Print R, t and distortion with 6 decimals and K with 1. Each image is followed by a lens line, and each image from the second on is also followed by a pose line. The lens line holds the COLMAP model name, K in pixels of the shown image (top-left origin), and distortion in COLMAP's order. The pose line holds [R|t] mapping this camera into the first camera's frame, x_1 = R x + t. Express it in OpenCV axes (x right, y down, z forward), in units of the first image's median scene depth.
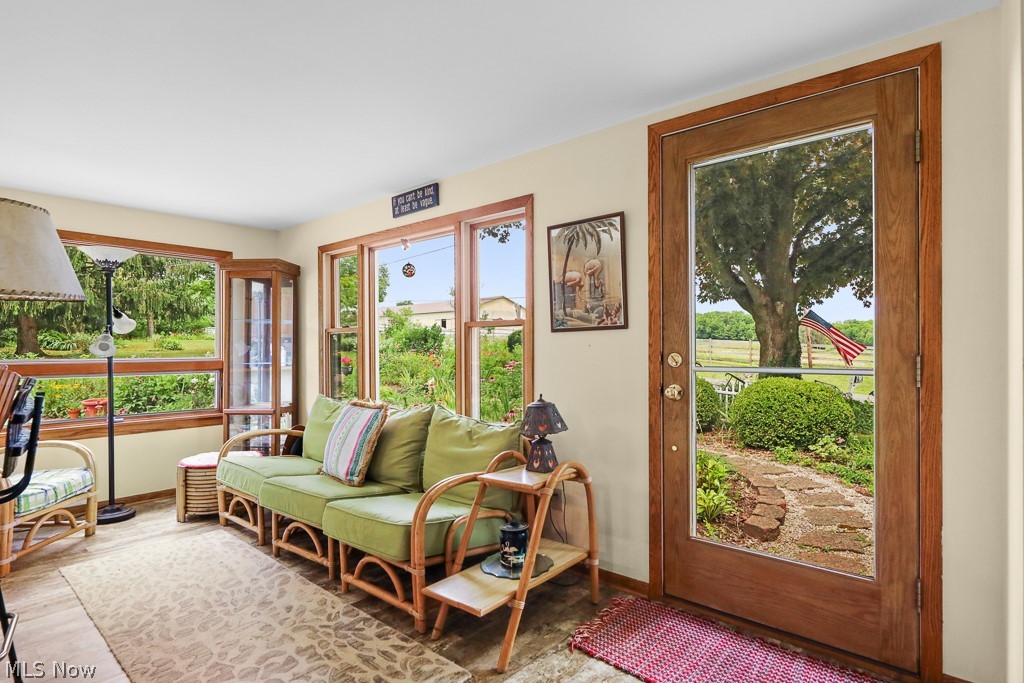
lens RADIAL K [[534.6, 0, 514.6], [0, 534.6, 347.3], [0, 0, 1]] dist [-0.002853, -0.000163]
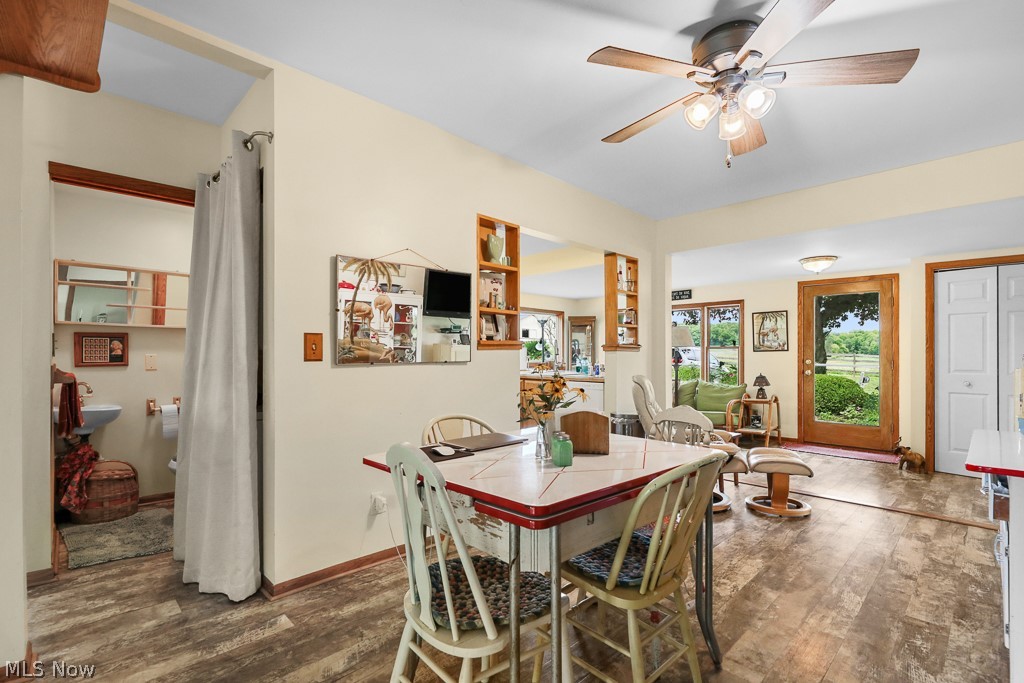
lens RADIAL K [[459.6, 0, 519.5], [0, 459.6, 353.8], [0, 0, 1]] dist [-0.001532, -0.000121]
pose [[0.997483, 0.003175, -0.070841, -0.973449], [-0.003206, 0.999995, -0.000316, -0.013280], [0.070840, 0.000542, 0.997488, -1.441803]]
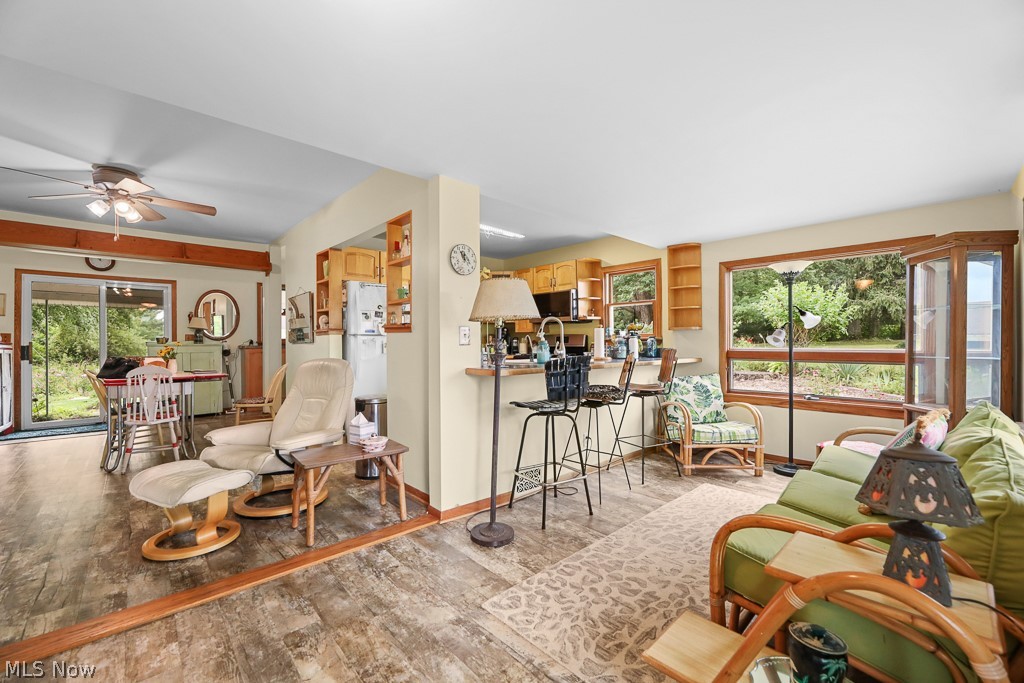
lens RADIAL K [[416.3, 0, 513.4], [0, 416.3, 343.3], [0, 0, 1]] dist [-0.003184, -0.000195]
pose [[-0.101943, 0.007149, -0.994765, 0.403463], [0.004639, 0.999967, 0.006711, 0.000087], [0.994779, -0.003931, -0.101973, 0.581277]]
